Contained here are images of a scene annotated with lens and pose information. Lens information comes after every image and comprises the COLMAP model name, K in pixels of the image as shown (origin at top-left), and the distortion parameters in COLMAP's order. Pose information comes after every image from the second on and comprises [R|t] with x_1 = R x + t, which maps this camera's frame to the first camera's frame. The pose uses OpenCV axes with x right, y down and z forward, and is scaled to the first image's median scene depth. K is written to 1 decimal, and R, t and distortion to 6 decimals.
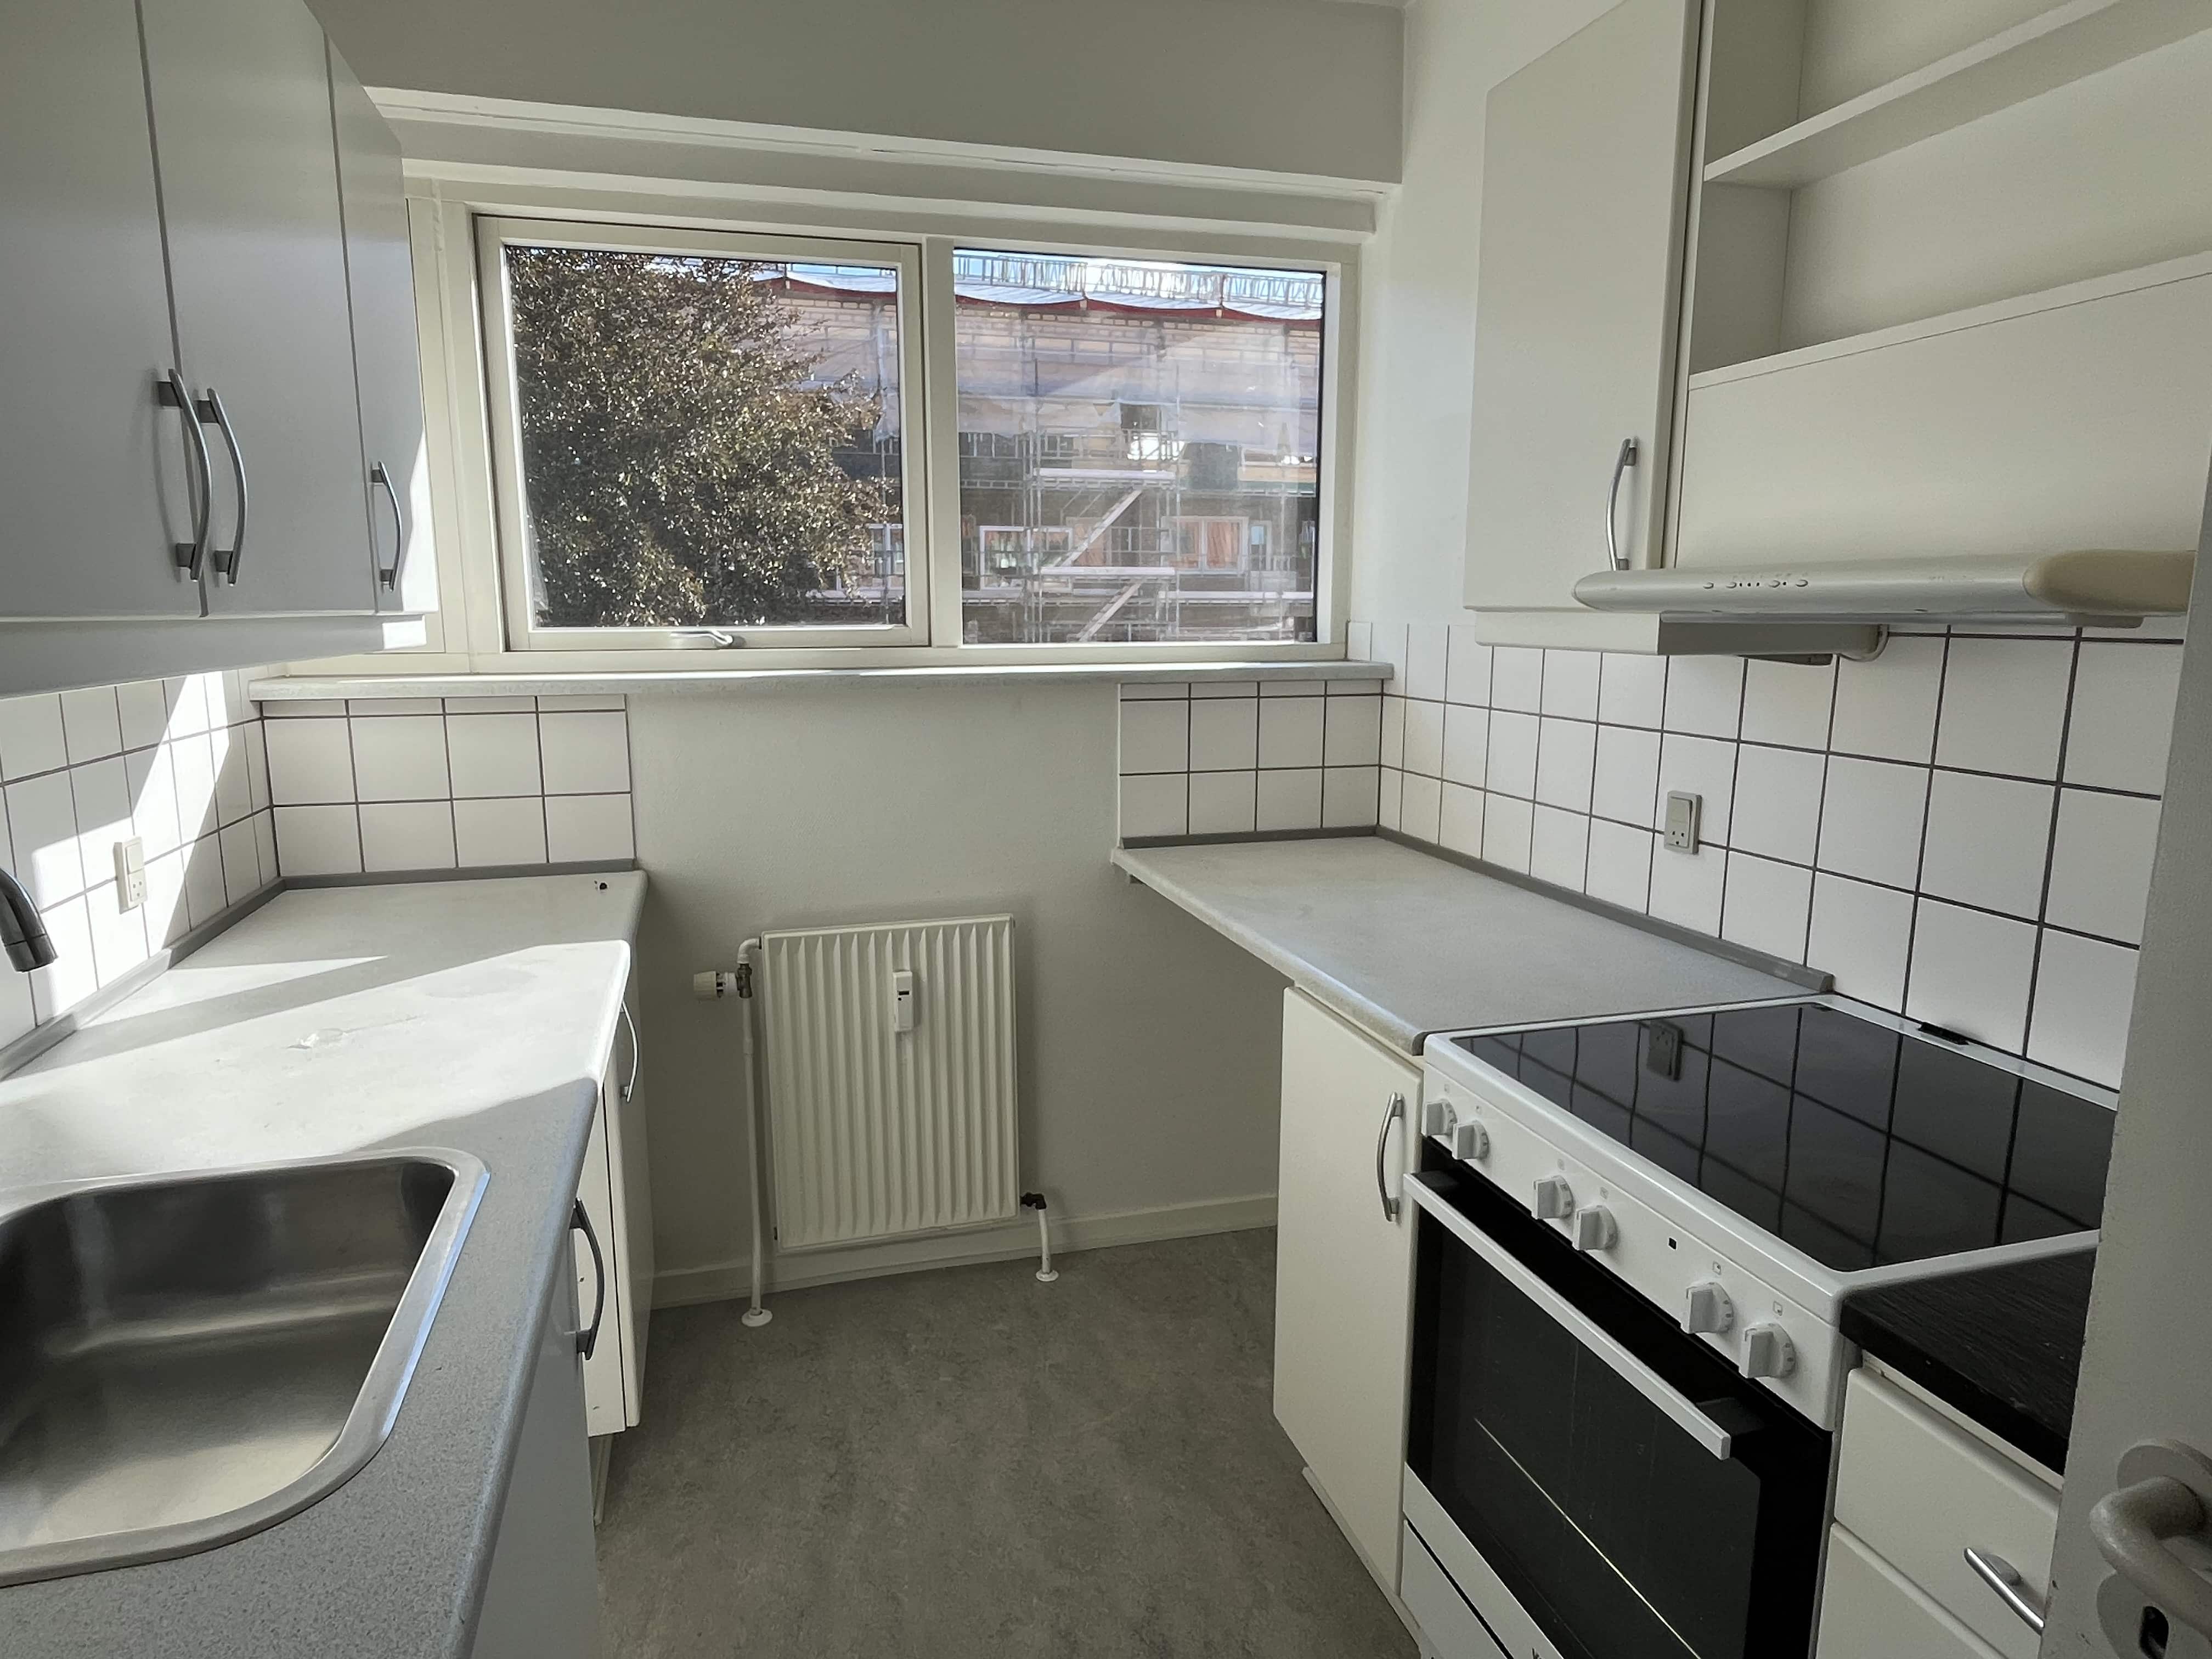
lens RADIAL K [[1294.7, 0, 1099.6], [0, 1294.7, 825.7], [0, 0, 1]] dist [0.000678, -0.000519]
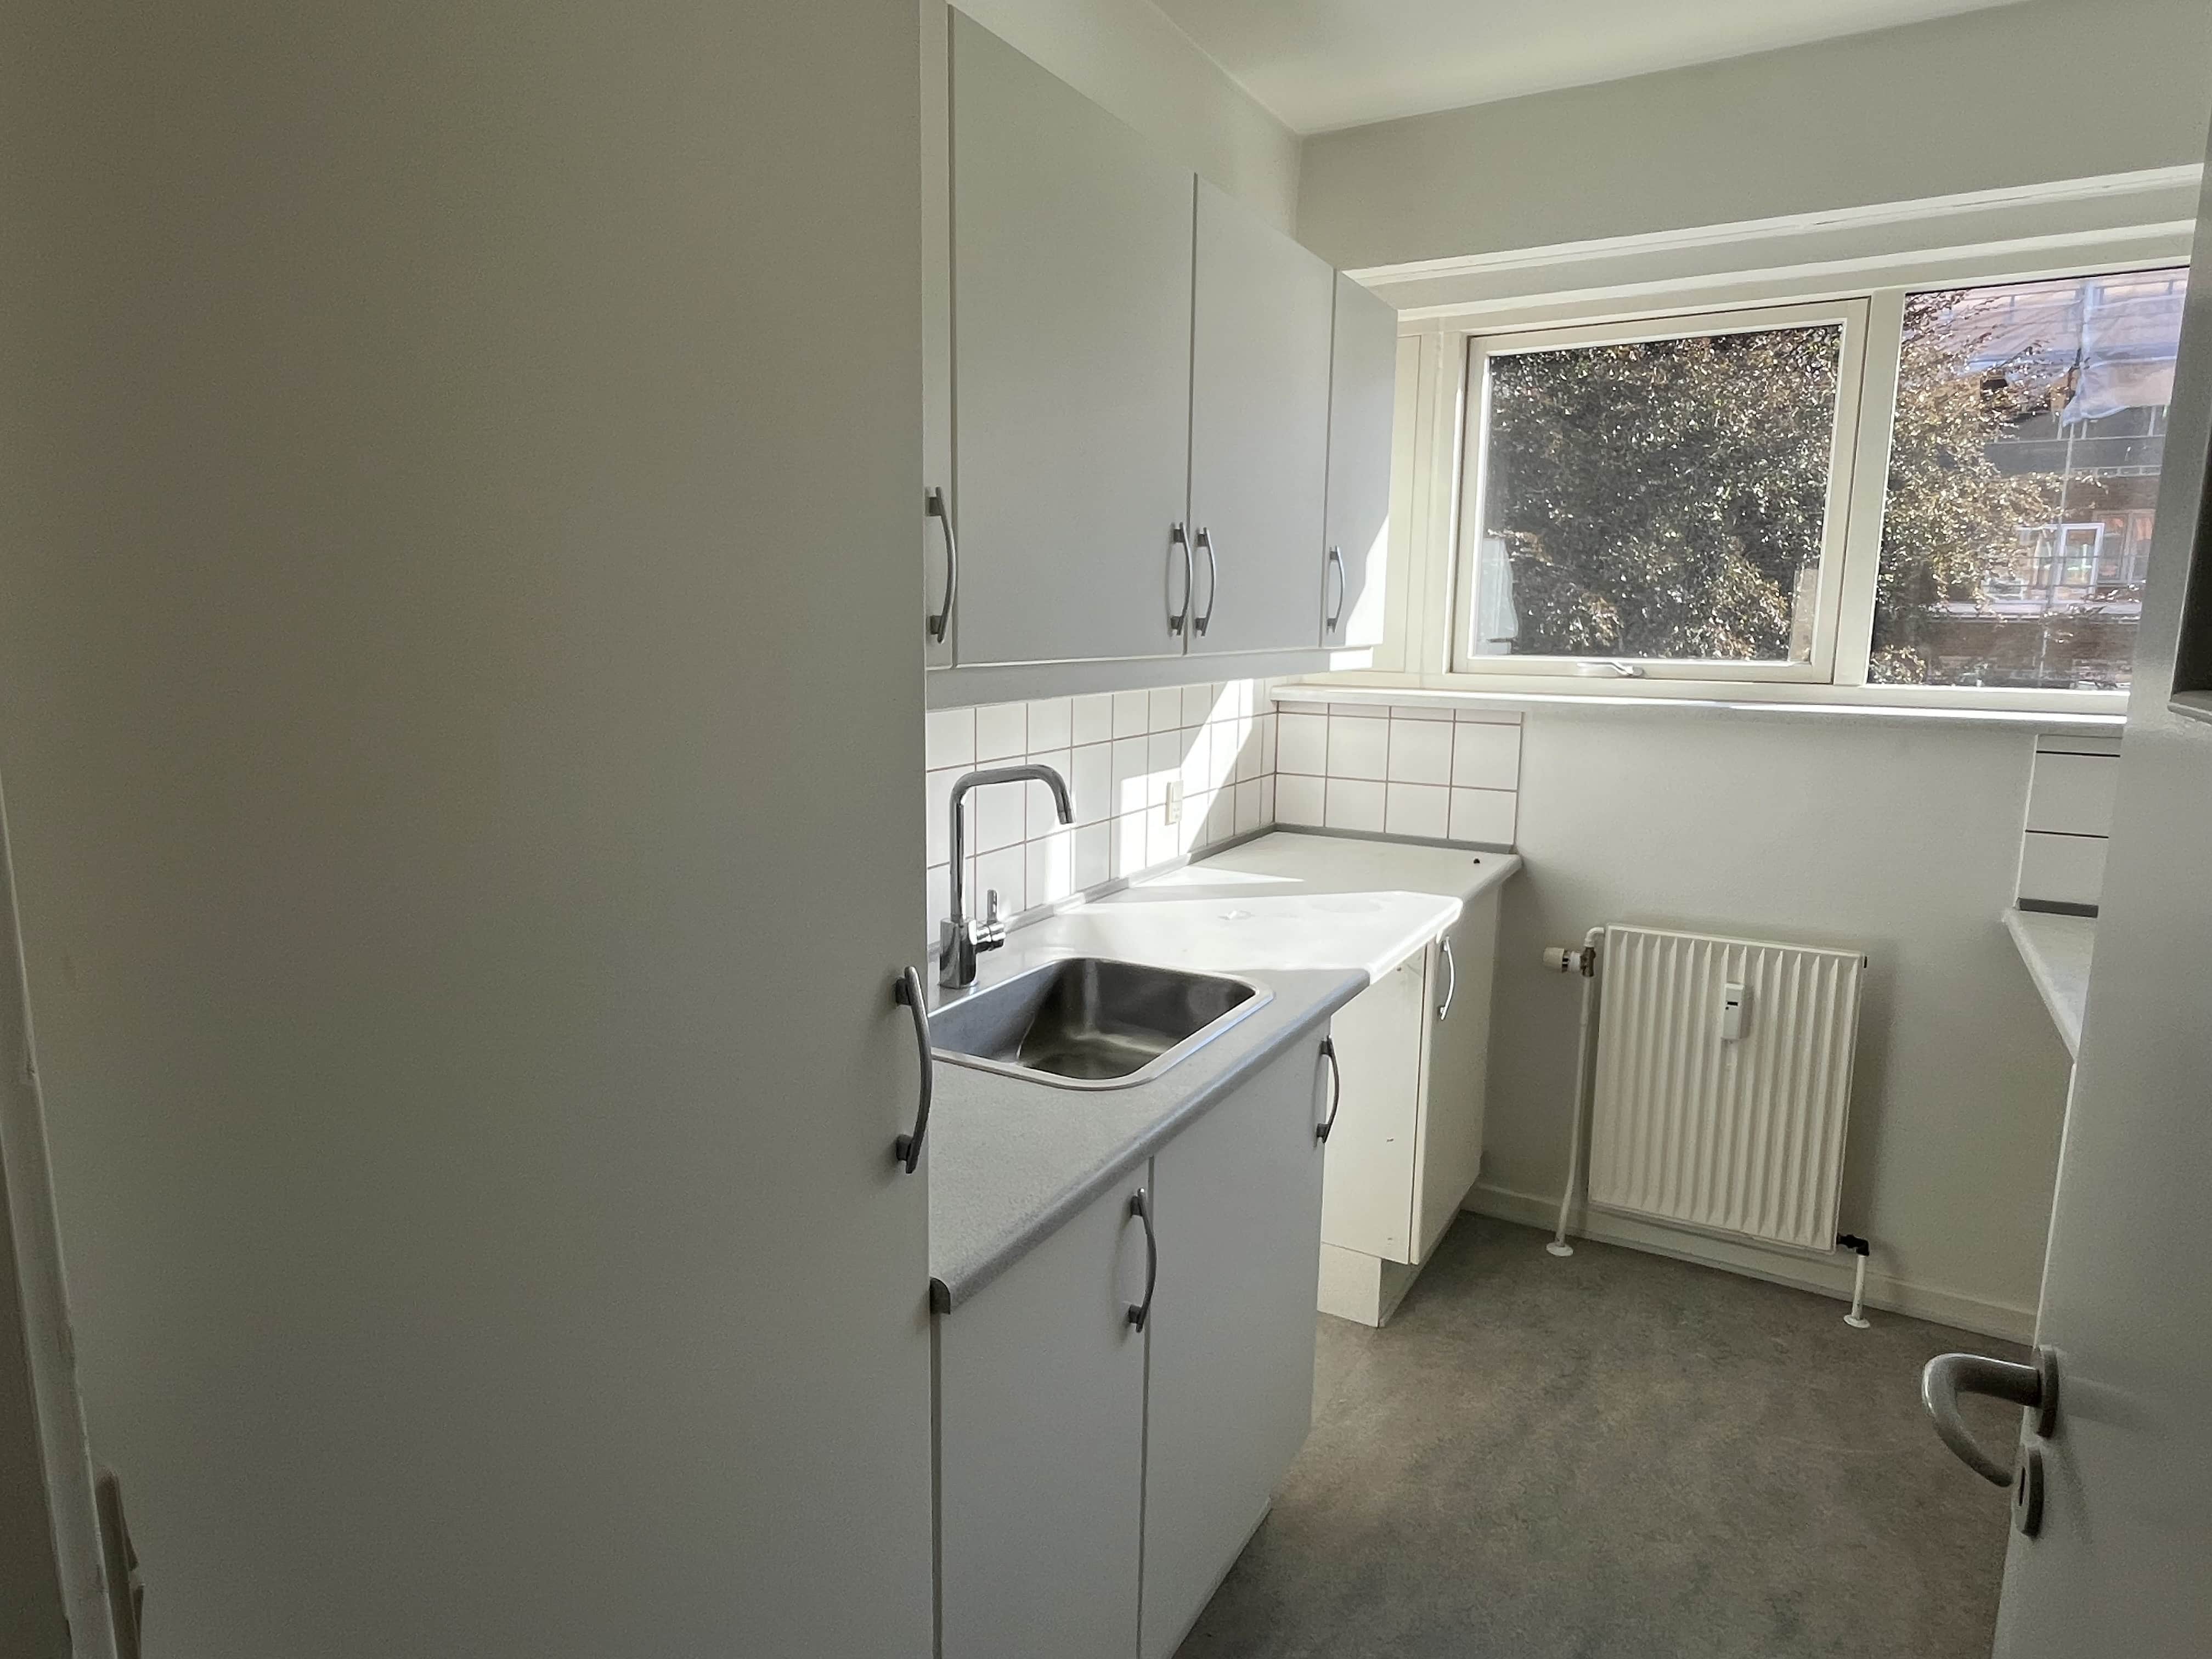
lens RADIAL K [[1294.7, 0, 1107.2], [0, 1294.7, 822.2], [0, 0, 1]] dist [0.000678, -0.000519]
pose [[0.704556, 0.123625, -0.698797, 0.219367], [-0.131452, 0.990403, 0.042677, 0.001967], [0.697367, 0.061790, 0.714046, -0.144106]]
